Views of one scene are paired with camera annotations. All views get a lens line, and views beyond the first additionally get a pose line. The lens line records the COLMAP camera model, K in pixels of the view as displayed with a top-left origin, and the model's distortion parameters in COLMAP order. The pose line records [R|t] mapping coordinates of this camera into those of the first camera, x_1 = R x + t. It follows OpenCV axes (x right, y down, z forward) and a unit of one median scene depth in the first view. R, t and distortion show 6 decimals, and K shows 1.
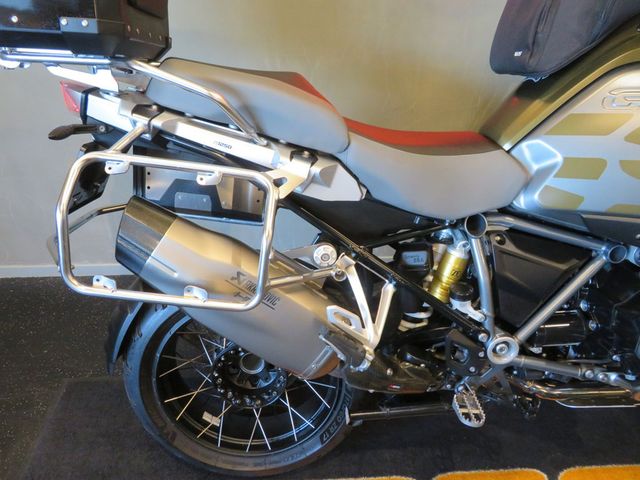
lens RADIAL K [[457.7, 0, 318.4], [0, 457.7, 237.5], [0, 0, 1]] dist [-0.012941, 0.006342]
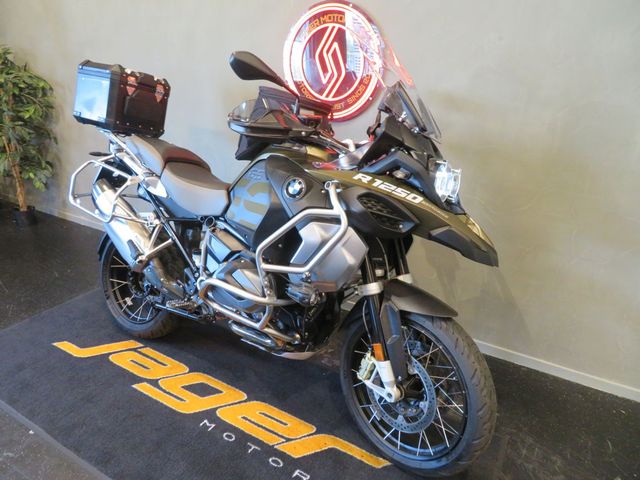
lens RADIAL K [[457.7, 0, 318.8], [0, 457.7, 238.0], [0, 0, 1]] dist [-0.012941, 0.006342]
pose [[0.829045, 0.222641, -0.512947, 1.853281], [-0.331755, 0.934270, -0.130682, 0.149287], [0.450136, 0.278514, 0.848415, -0.558270]]
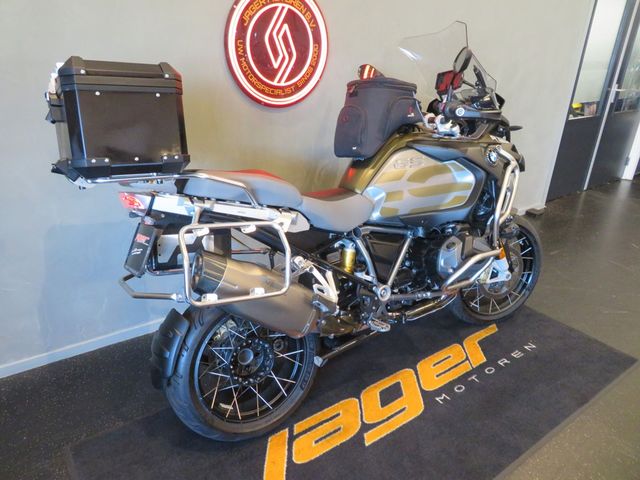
lens RADIAL K [[457.7, 0, 321.6], [0, 457.7, 236.0], [0, 0, 1]] dist [-0.012941, 0.006342]
pose [[0.843567, -0.187582, 0.503198, -0.760354], [0.265814, 0.960024, -0.087736, 0.115806], [-0.466624, 0.207768, 0.859706, -0.601057]]
